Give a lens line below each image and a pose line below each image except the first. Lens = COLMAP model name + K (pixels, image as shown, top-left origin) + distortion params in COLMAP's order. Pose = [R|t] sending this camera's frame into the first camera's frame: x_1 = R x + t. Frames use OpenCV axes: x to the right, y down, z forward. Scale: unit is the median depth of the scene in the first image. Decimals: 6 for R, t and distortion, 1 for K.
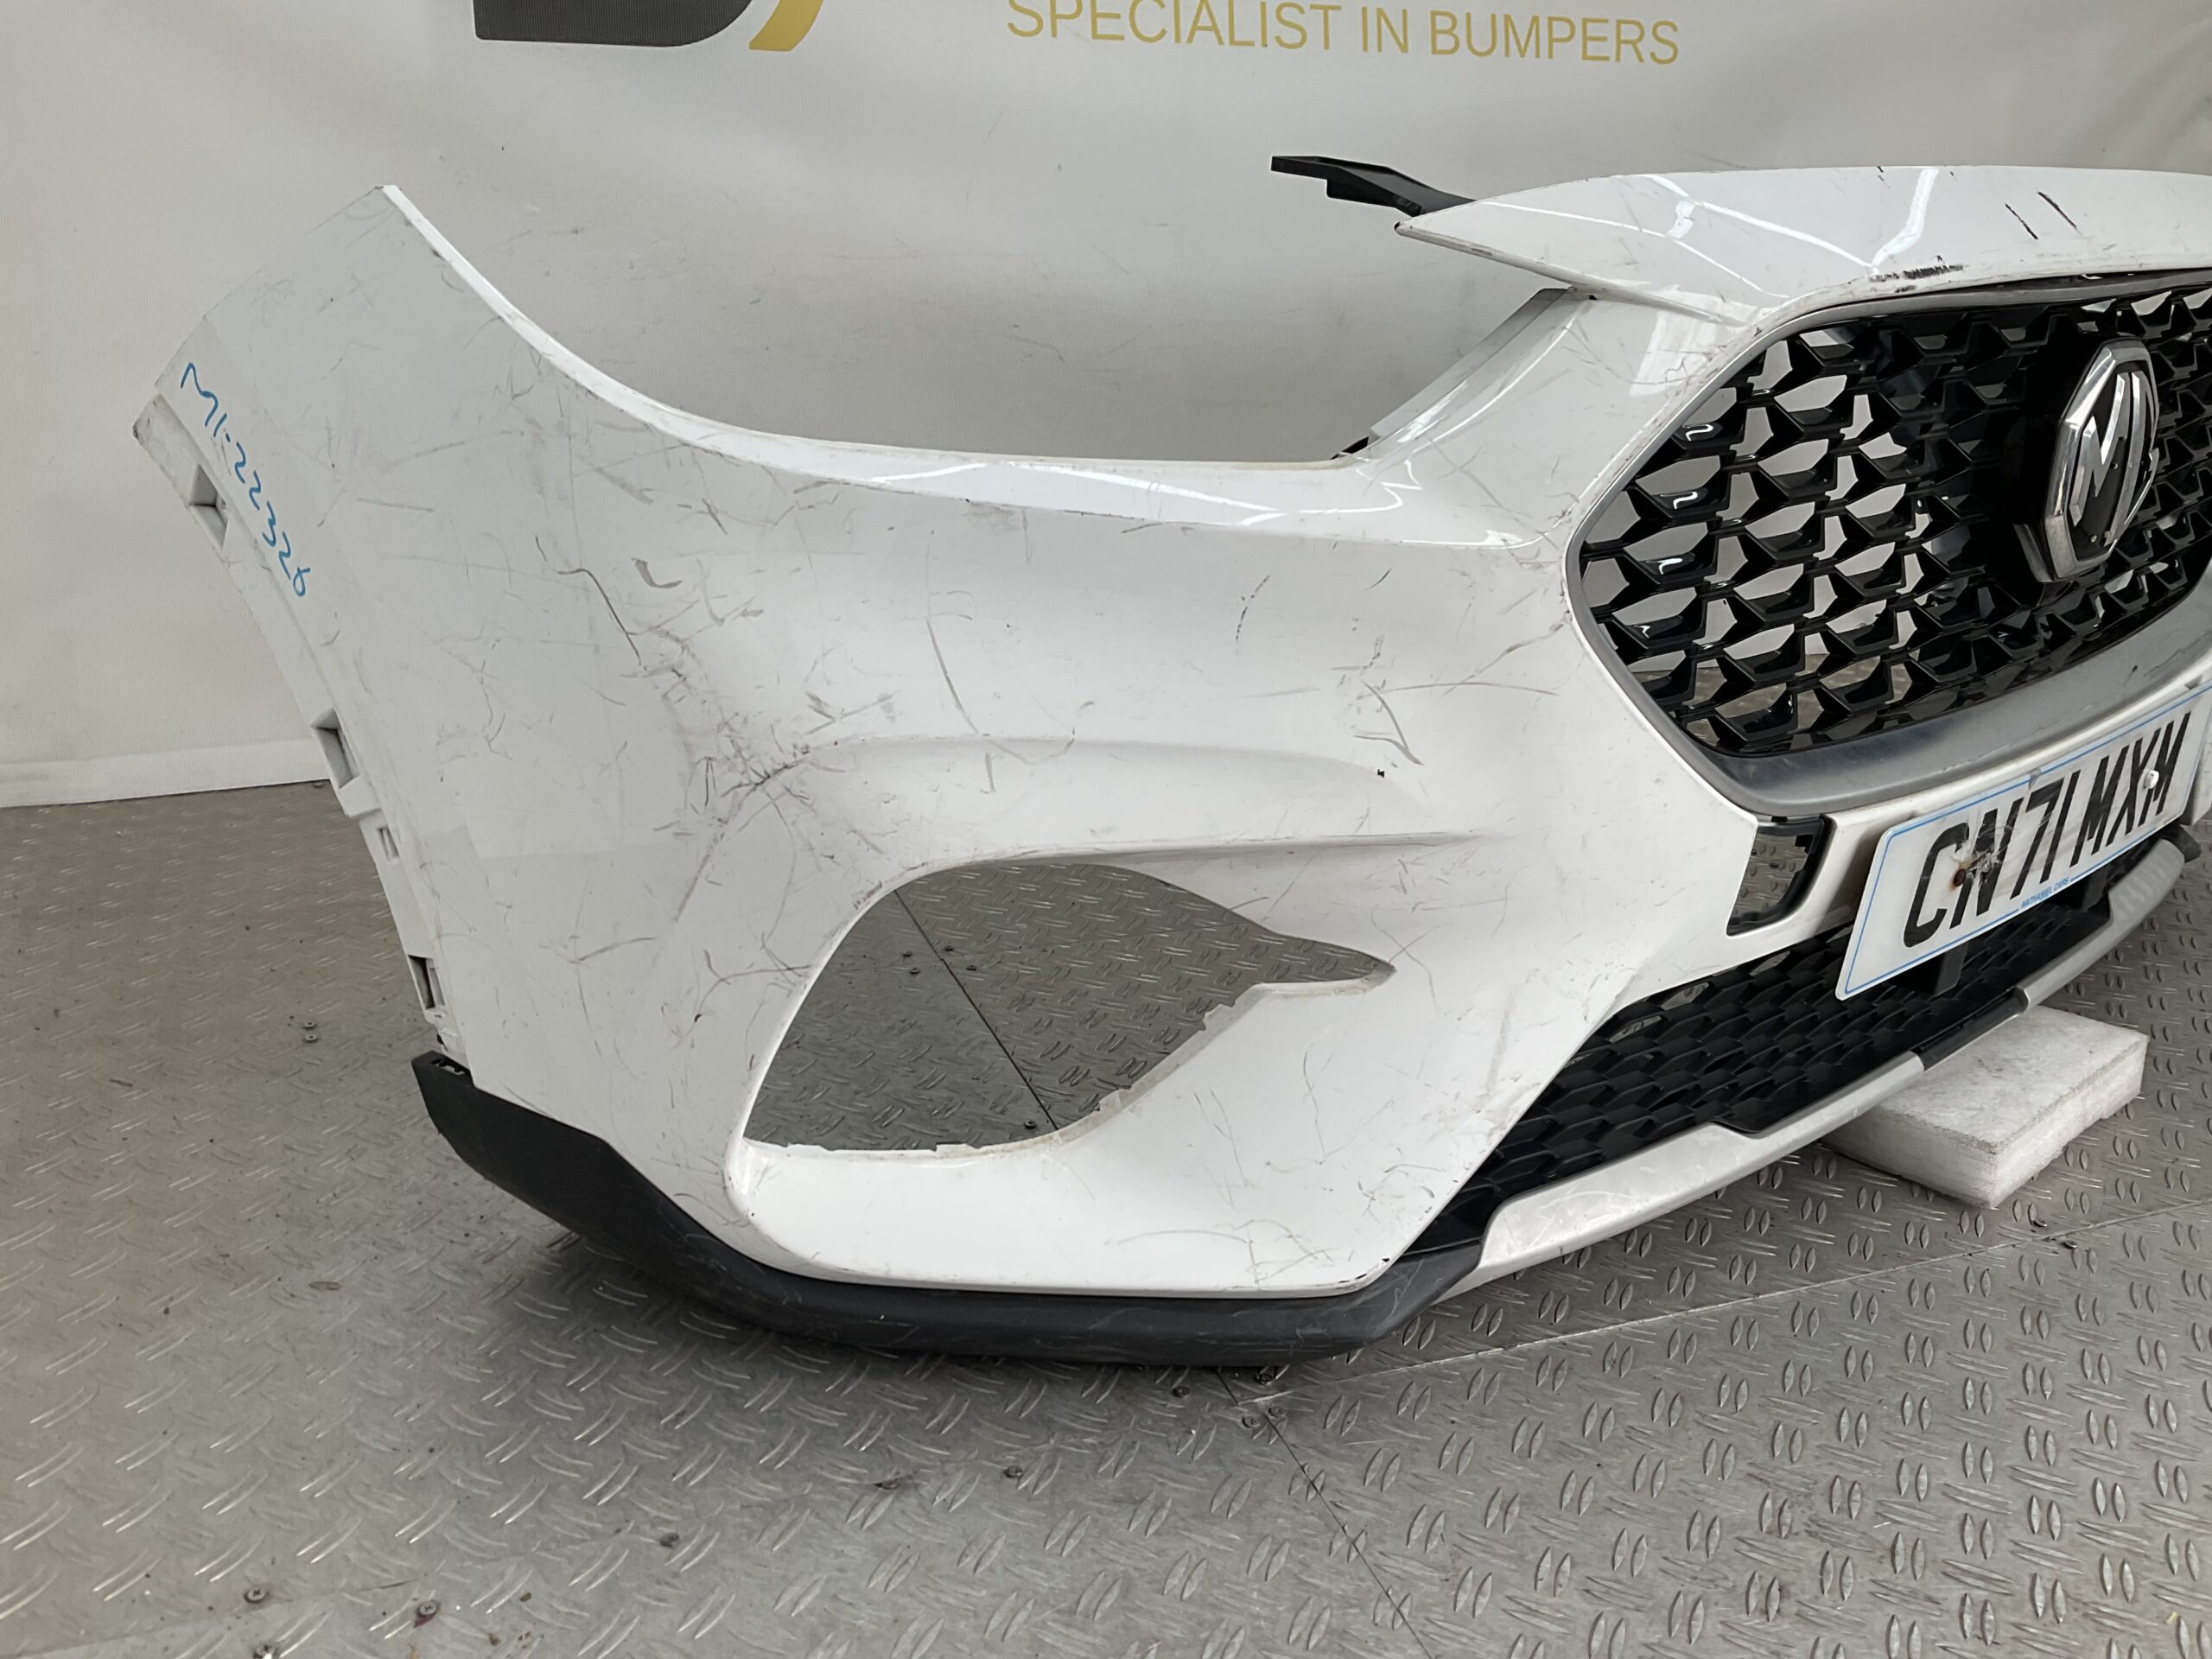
lens RADIAL K [[1832.9, 0, 1106.0], [0, 1832.9, 829.5], [0, 0, 1]] dist [0.153397, -0.354695]
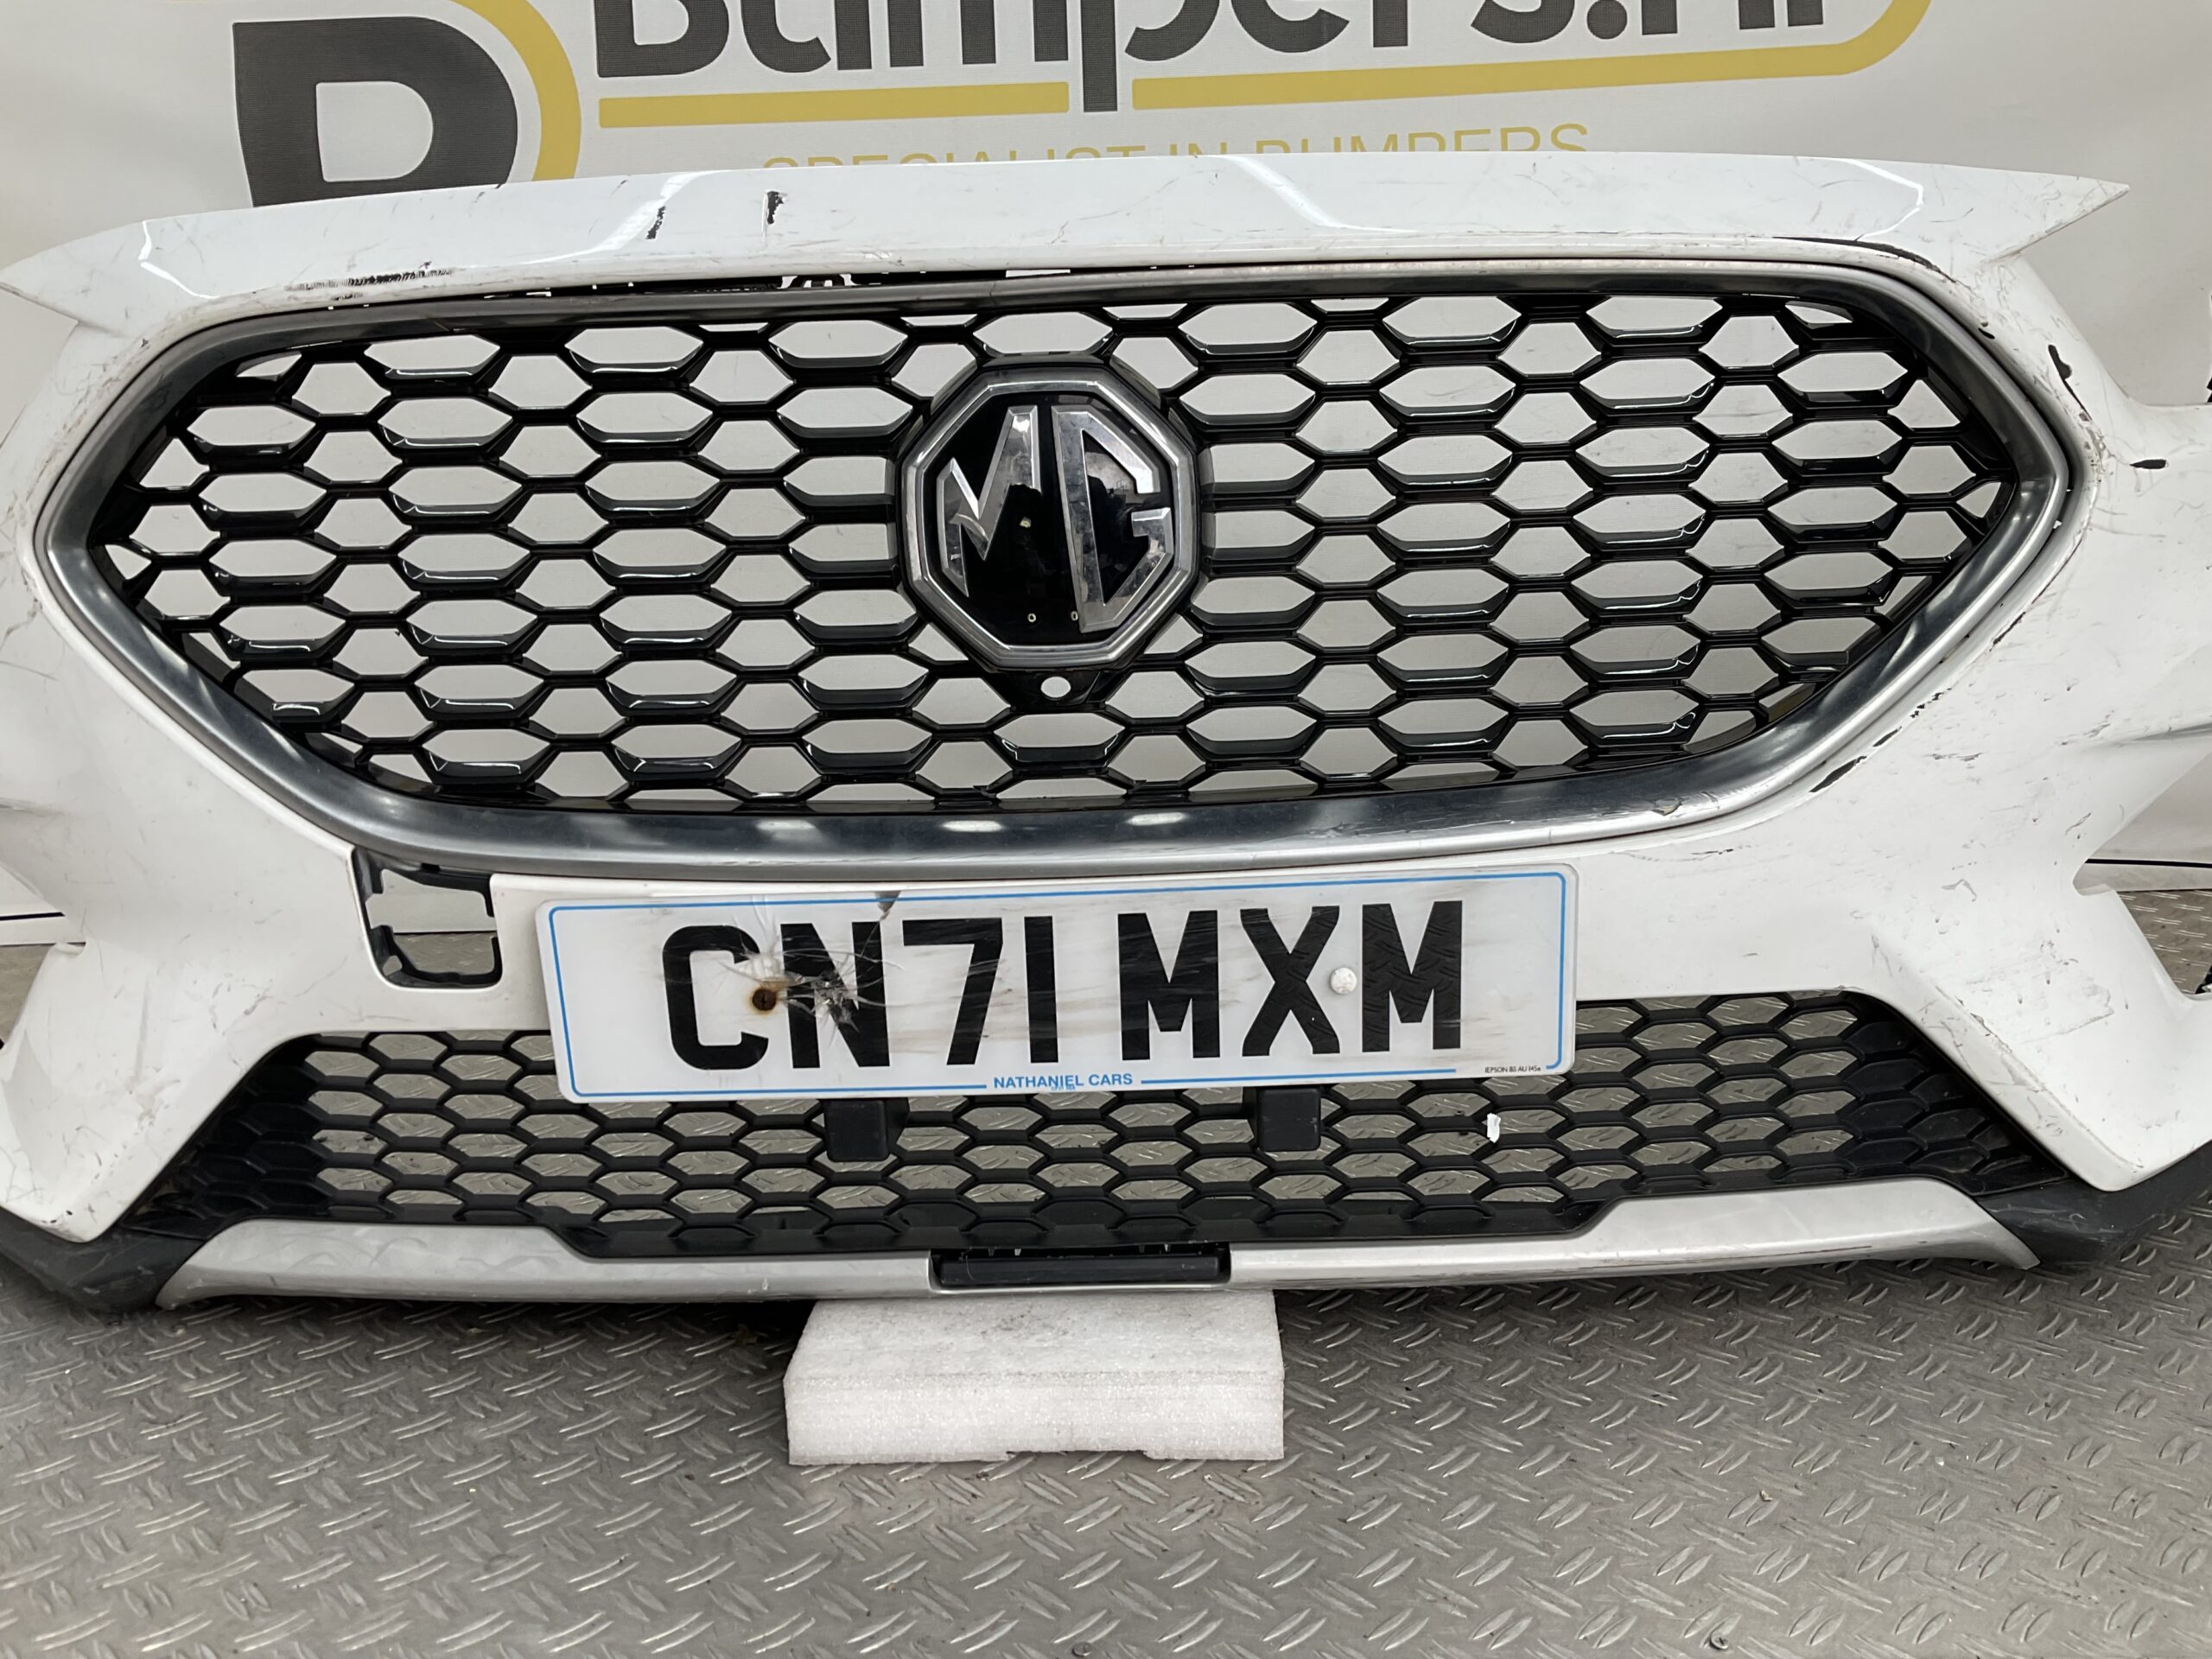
lens RADIAL K [[1835.1, 0, 1107.6], [0, 1835.1, 821.2], [0, 0, 1]] dist [0.144726, -0.301720]
pose [[0.737479, 0.085766, -0.669903, 1.156662], [-0.188404, 0.978653, -0.082115, -0.014009], [0.648559, 0.186771, 0.737894, 0.487633]]
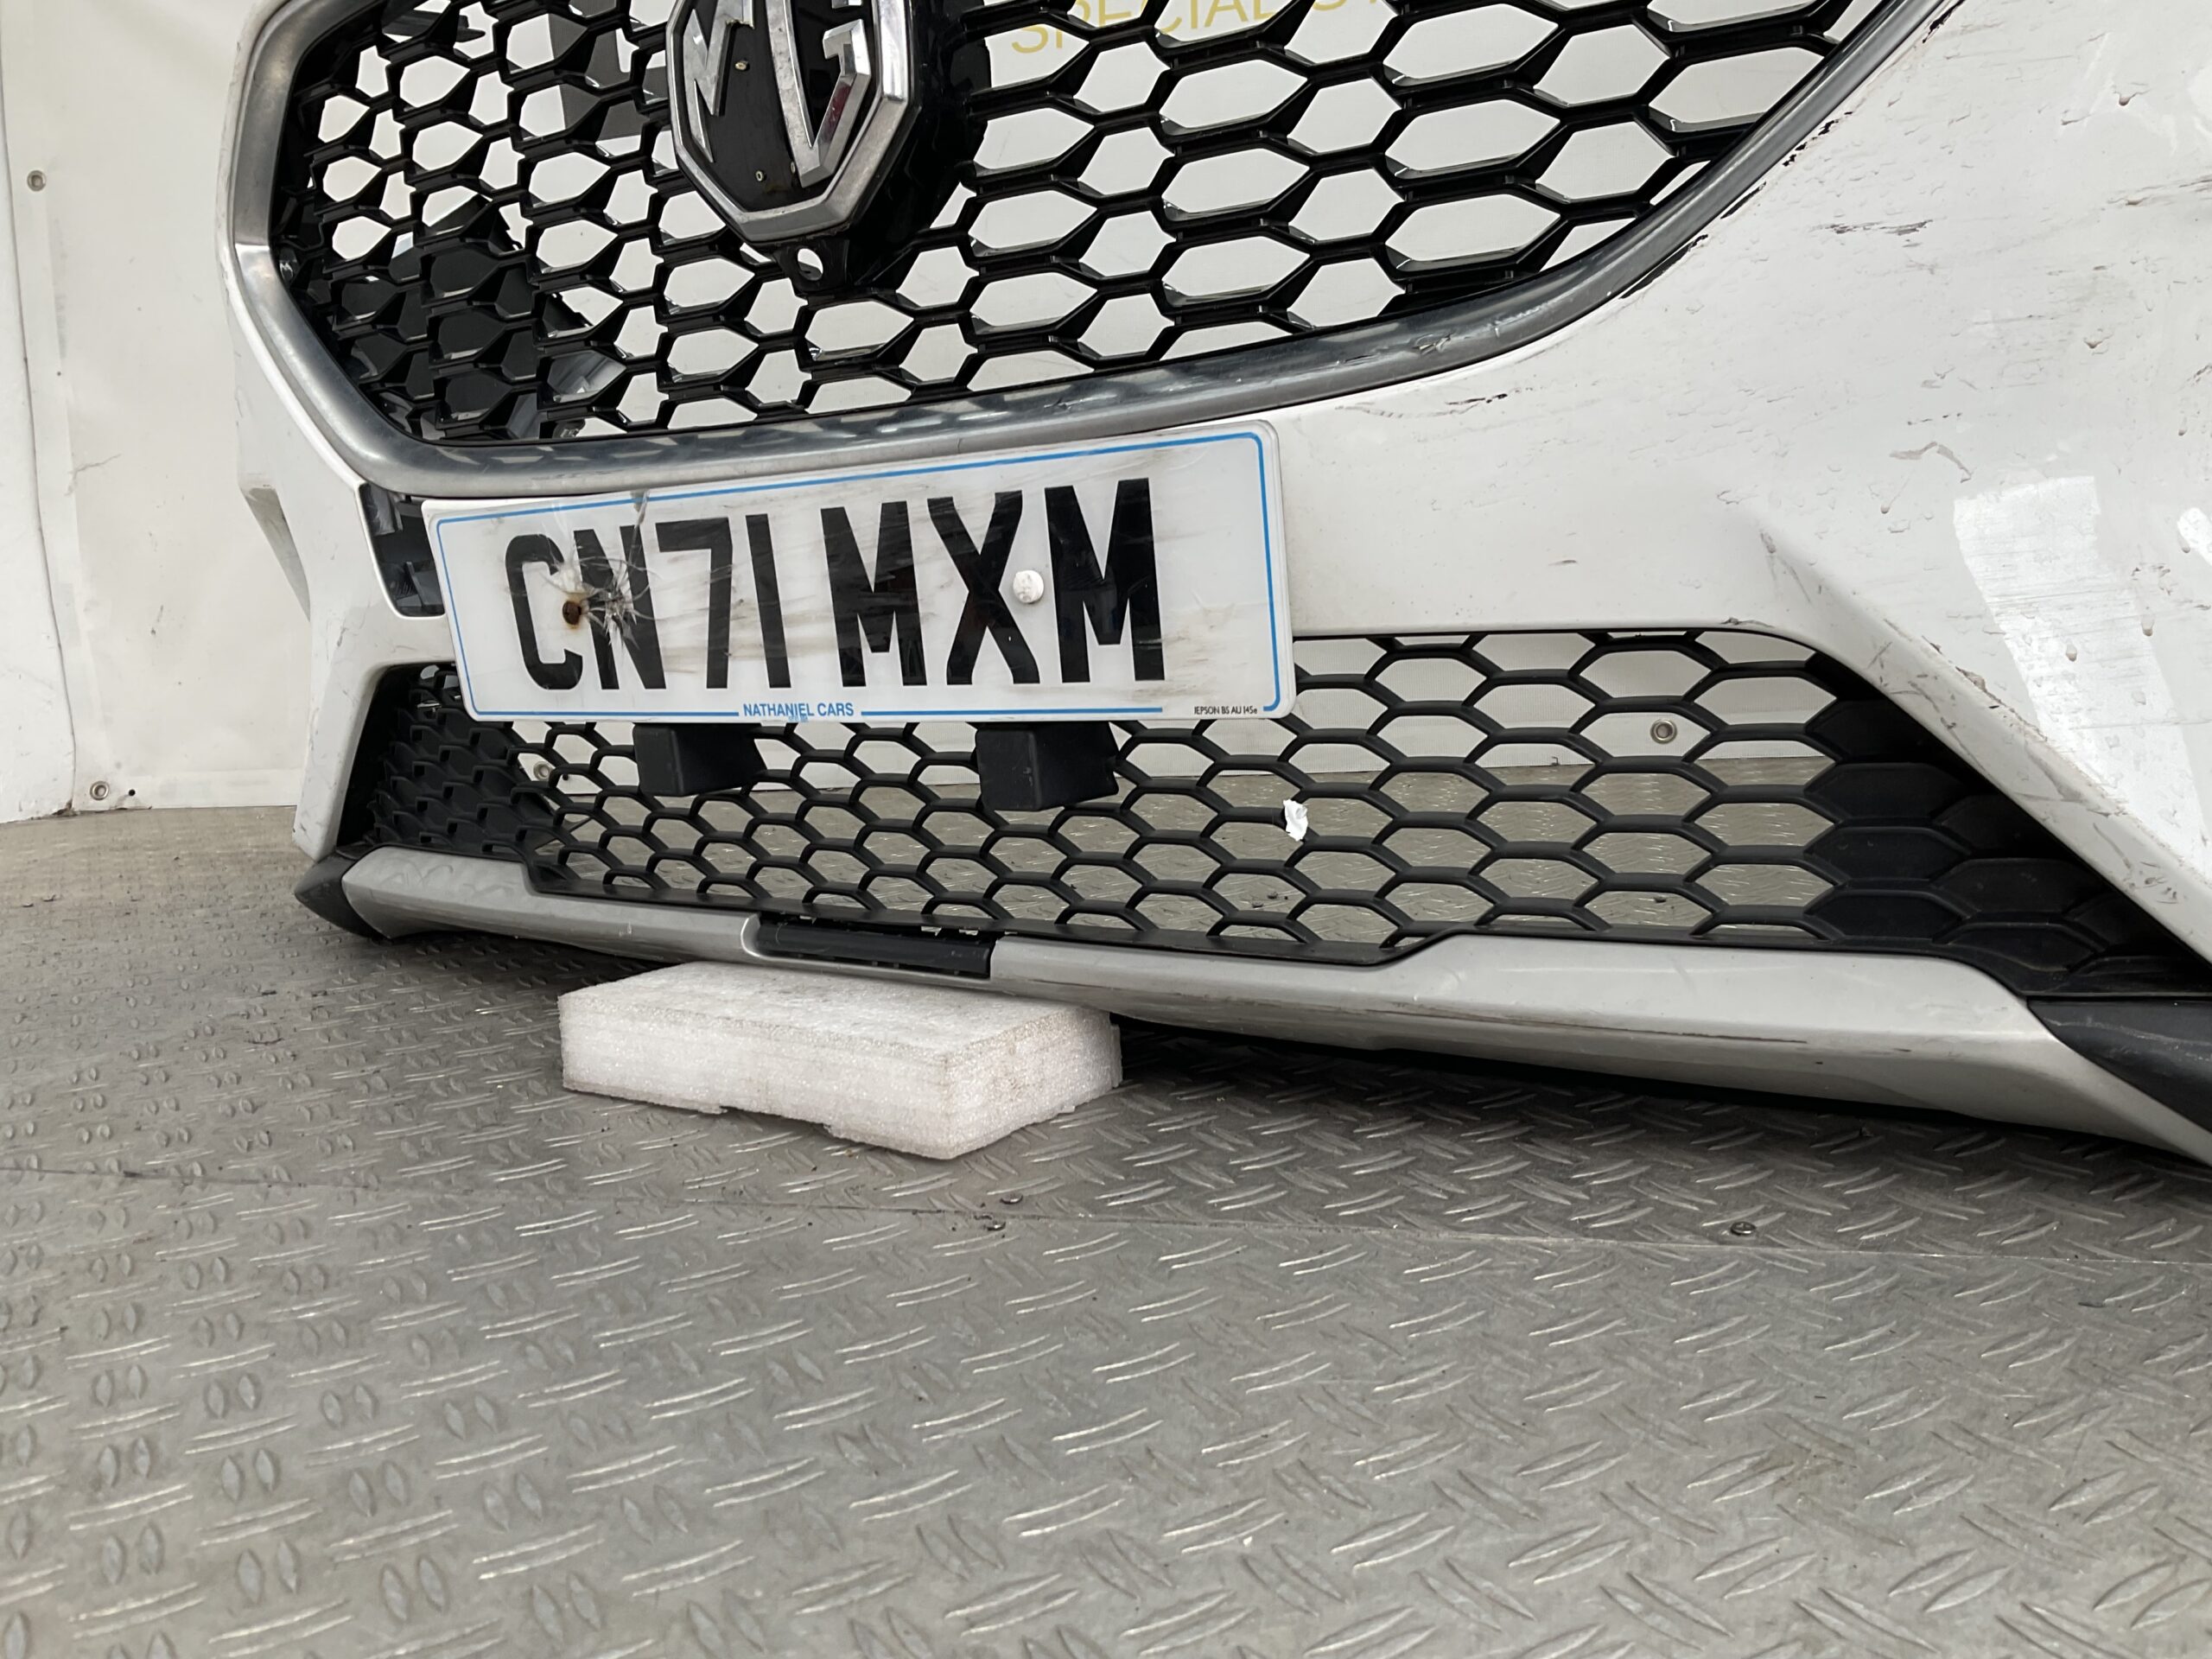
lens RADIAL K [[1835.1, 0, 1107.6], [0, 1835.1, 821.2], [0, 0, 1]] dist [0.144726, -0.301720]
pose [[0.212176, 0.097364, -0.972369, 1.358592], [-0.281184, 0.959027, 0.034672, 0.019831], [0.935904, 0.266058, 0.230860, 1.090417]]
